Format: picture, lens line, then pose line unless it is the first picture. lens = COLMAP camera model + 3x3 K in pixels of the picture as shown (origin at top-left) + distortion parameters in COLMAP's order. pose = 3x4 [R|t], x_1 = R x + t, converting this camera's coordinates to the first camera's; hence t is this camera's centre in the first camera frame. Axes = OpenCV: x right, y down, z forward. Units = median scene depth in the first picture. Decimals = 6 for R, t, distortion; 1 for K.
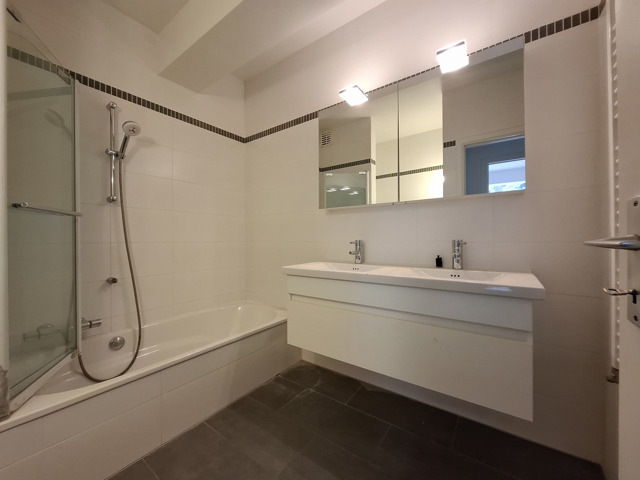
lens RADIAL K [[254.7, 0, 327.6], [0, 254.7, 240.2], [0, 0, 1]] dist [-0.002125, -0.000182]
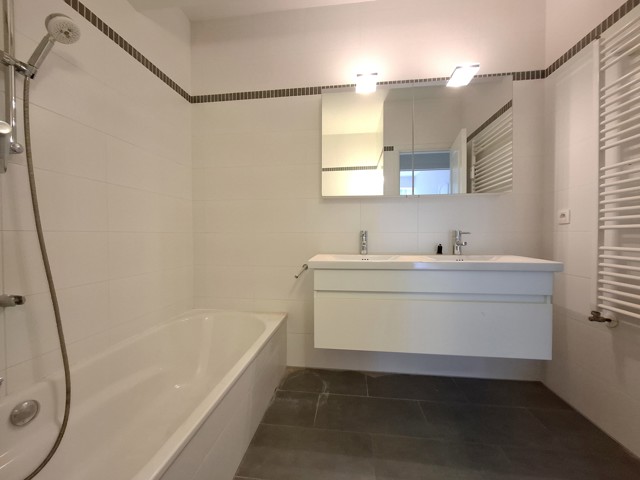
lens RADIAL K [[254.7, 0, 327.6], [0, 254.7, 240.2], [0, 0, 1]] dist [-0.002125, -0.000182]
pose [[0.878878, -0.008805, 0.476965, -0.478597], [0.001224, 0.999868, 0.016201, 0.020884], [-0.477045, -0.013655, 0.878773, 0.195450]]
